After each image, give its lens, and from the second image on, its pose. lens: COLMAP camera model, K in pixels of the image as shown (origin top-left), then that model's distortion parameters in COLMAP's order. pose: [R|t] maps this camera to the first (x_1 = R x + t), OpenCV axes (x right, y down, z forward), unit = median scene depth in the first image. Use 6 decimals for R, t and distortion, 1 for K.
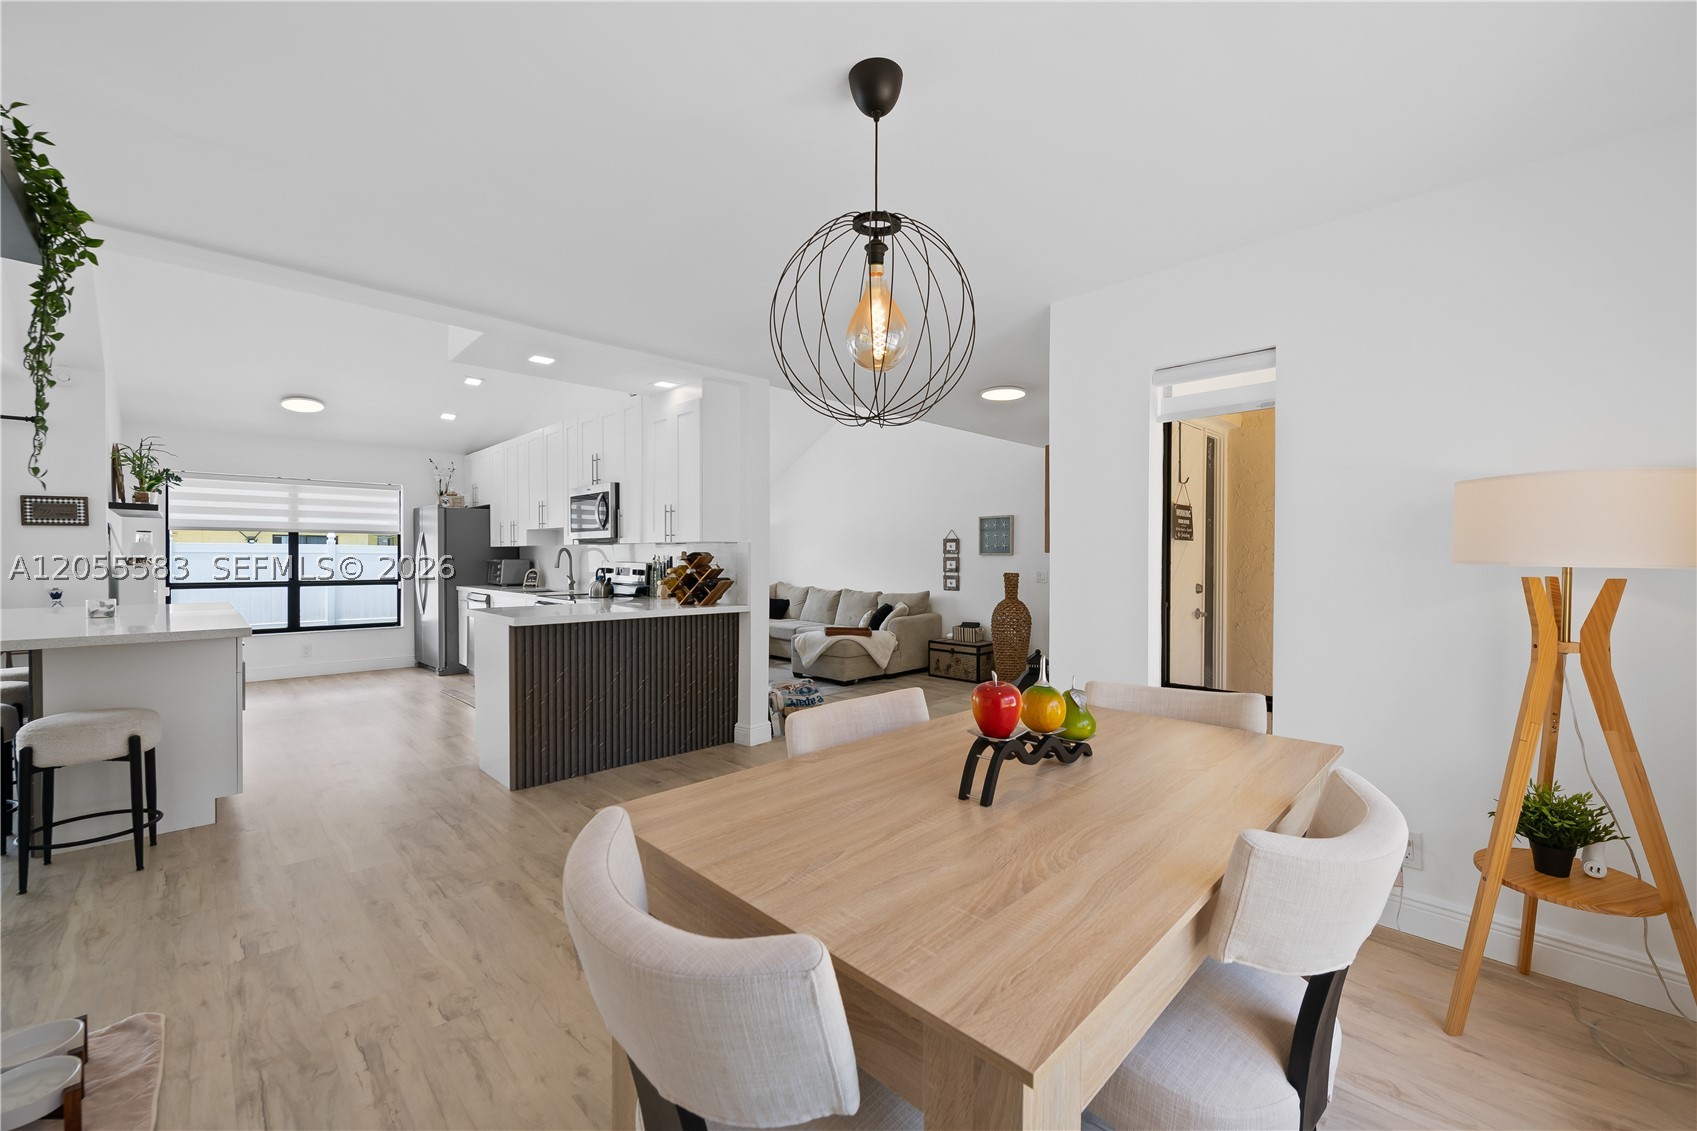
lens RADIAL K [[673.6, 0, 856.7], [0, 673.6, 563.3], [0, 0, 1]] dist [0.006731, -0.006226]
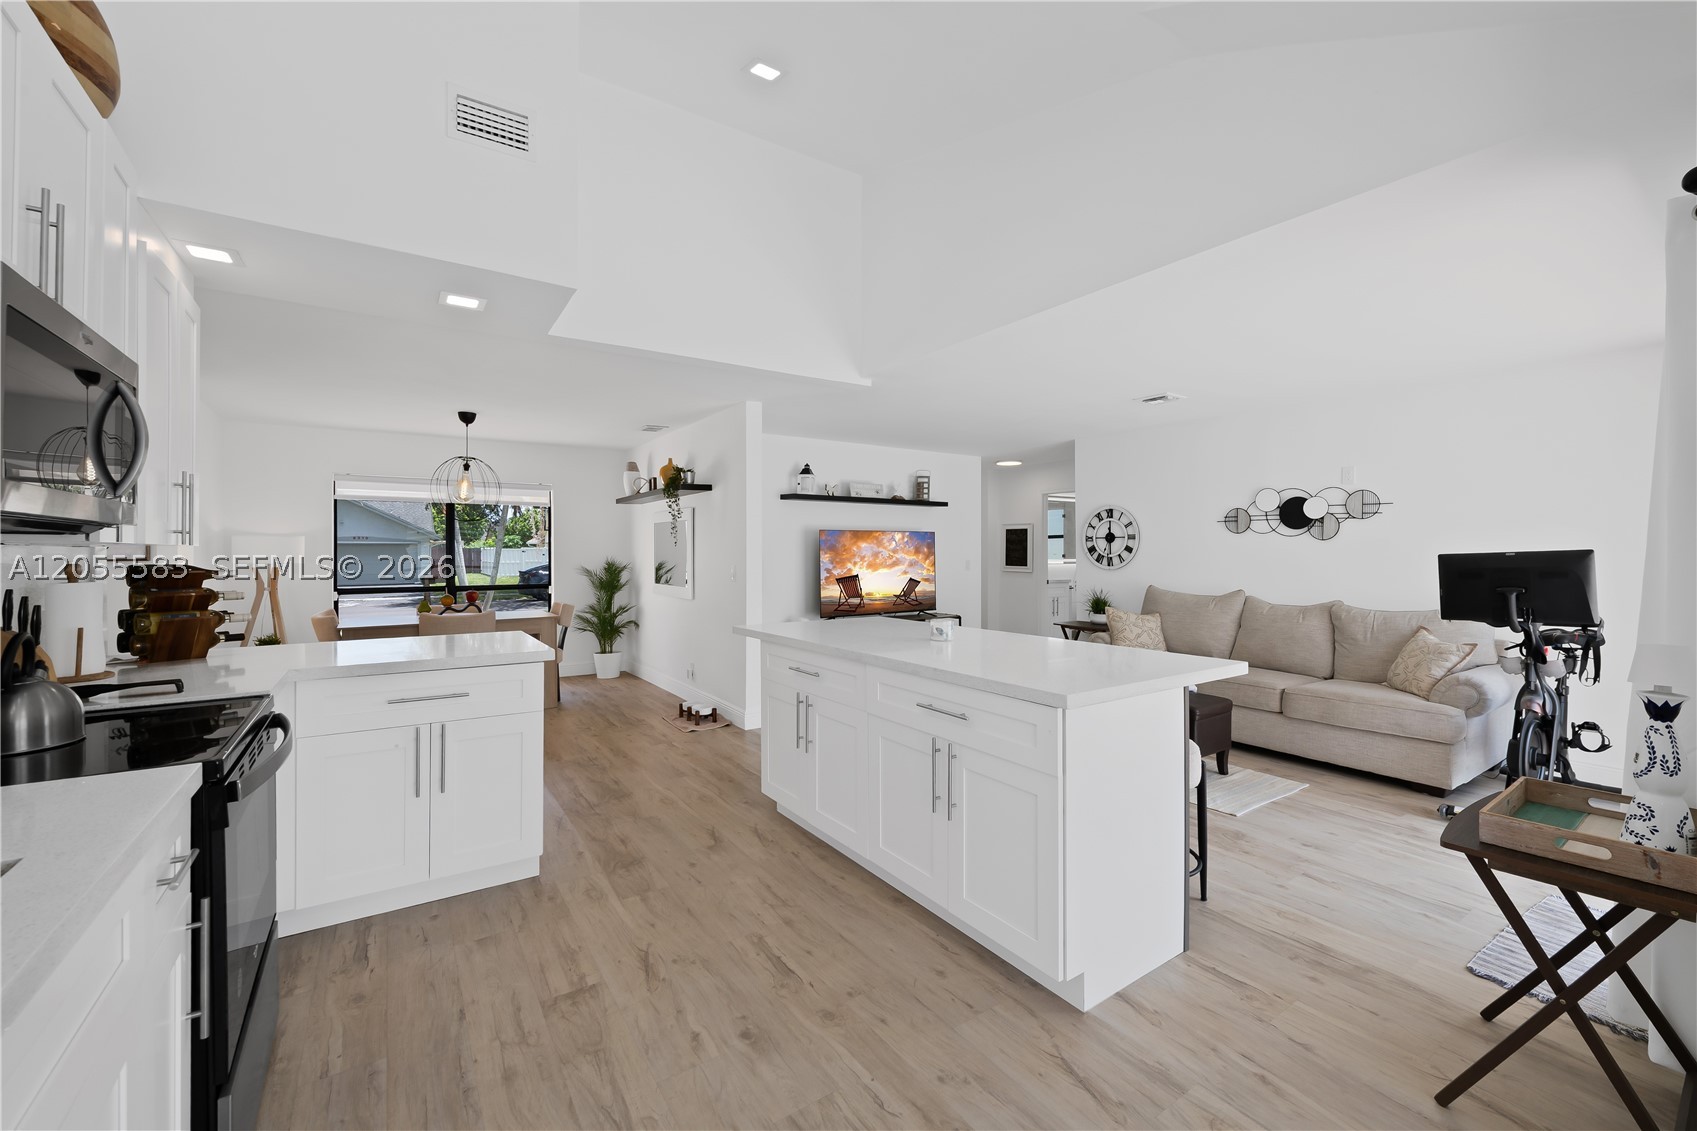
lens RADIAL K [[685.4, 0, 854.8], [0, 685.4, 554.1], [0, 0, 1]] dist [0.003418, -0.004151]
pose [[-0.982674, -0.003377, 0.185313, -0.697543], [-0.001315, 0.999936, 0.011246, -0.025038], [-0.185339, 0.010808, -0.982615, 1.128227]]
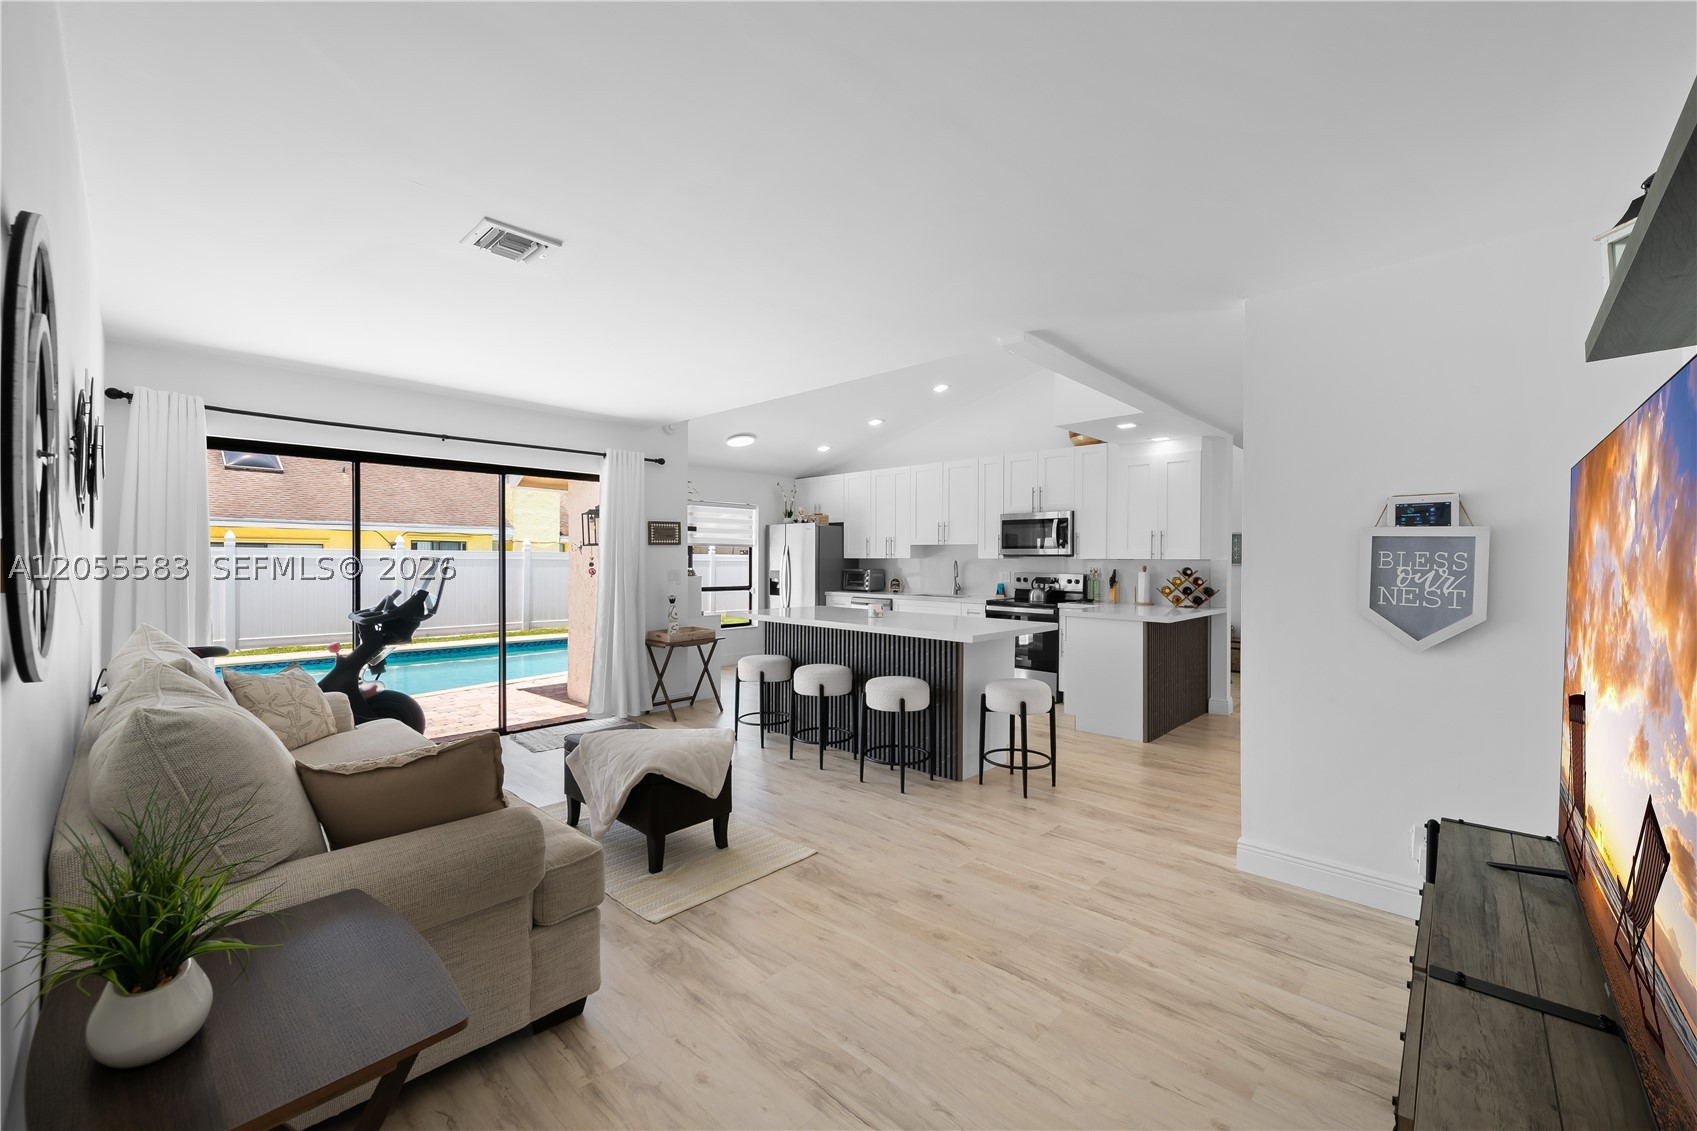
lens RADIAL K [[673.6, 0, 856.7], [0, 673.6, 563.3], [0, 0, 1]] dist [0.006731, -0.006226]
pose [[0.999379, 0.000664, 0.035232, -0.719704], [-0.000542, 0.999994, -0.003473, -0.014564], [-0.035234, 0.003452, 0.999373, -0.222602]]
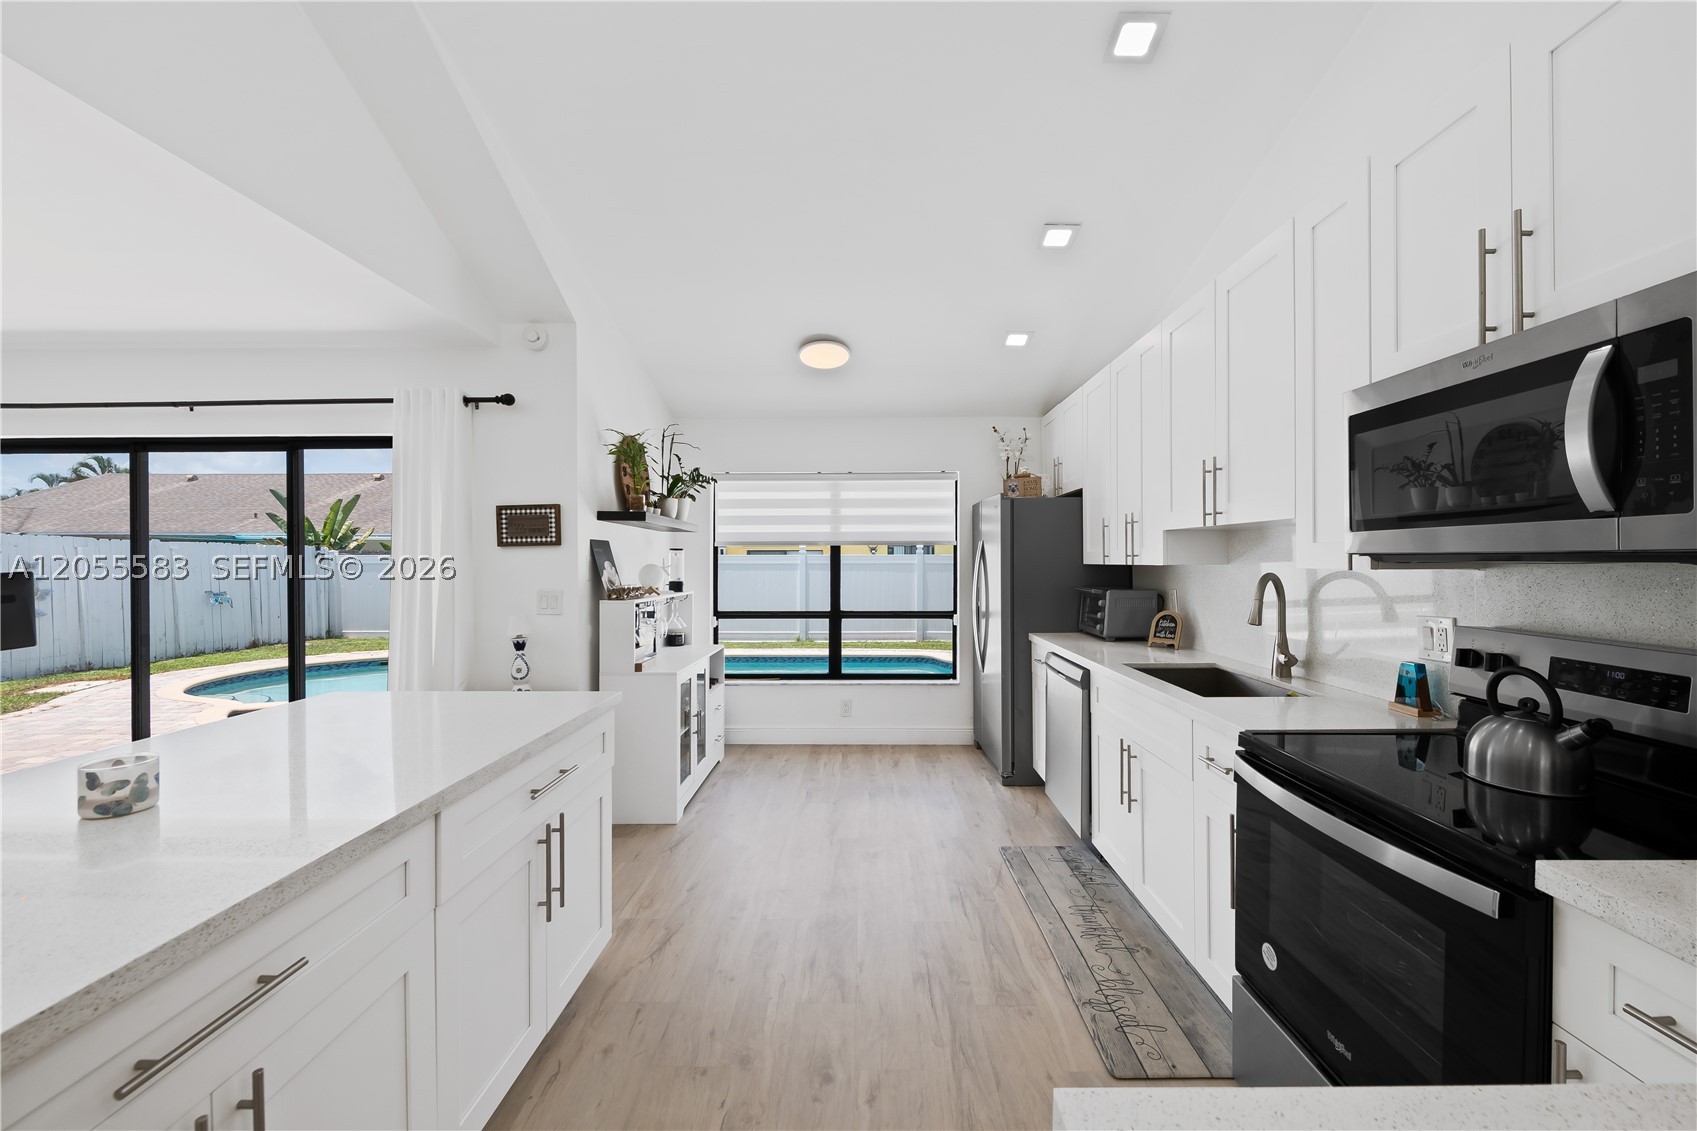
lens RADIAL K [[673.6, 0, 856.7], [0, 673.6, 563.3], [0, 0, 1]] dist [0.006731, -0.006226]
pose [[0.700775, -0.001030, -0.713382, -0.354715], [-0.001829, 0.999993, -0.003241, -0.029395], [0.713380, 0.003576, 0.700768, 0.610089]]
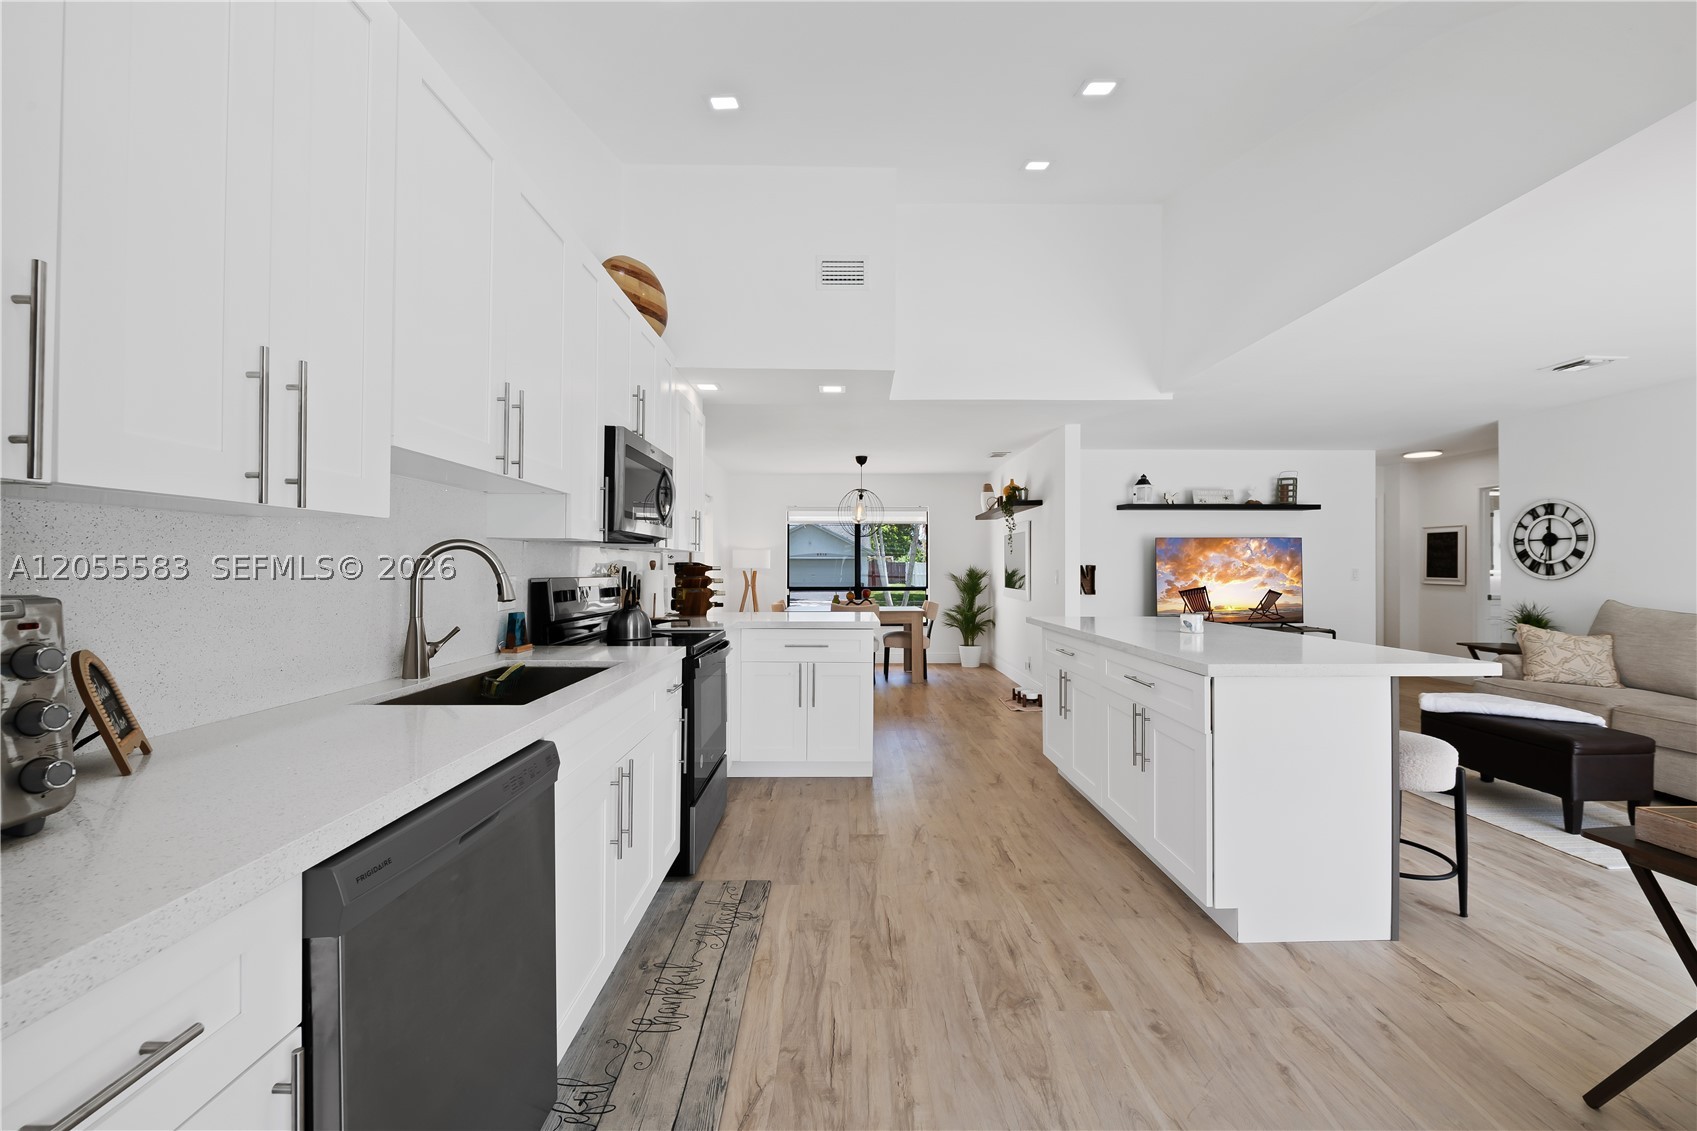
lens RADIAL K [[673.6, 0, 856.7], [0, 673.6, 563.3], [0, 0, 1]] dist [0.006731, -0.006226]
pose [[-0.720991, -0.000403, 0.692944, -0.858584], [0.002520, 0.999992, 0.003204, -0.013819], [-0.692939, 0.004057, -0.720984, 1.205730]]
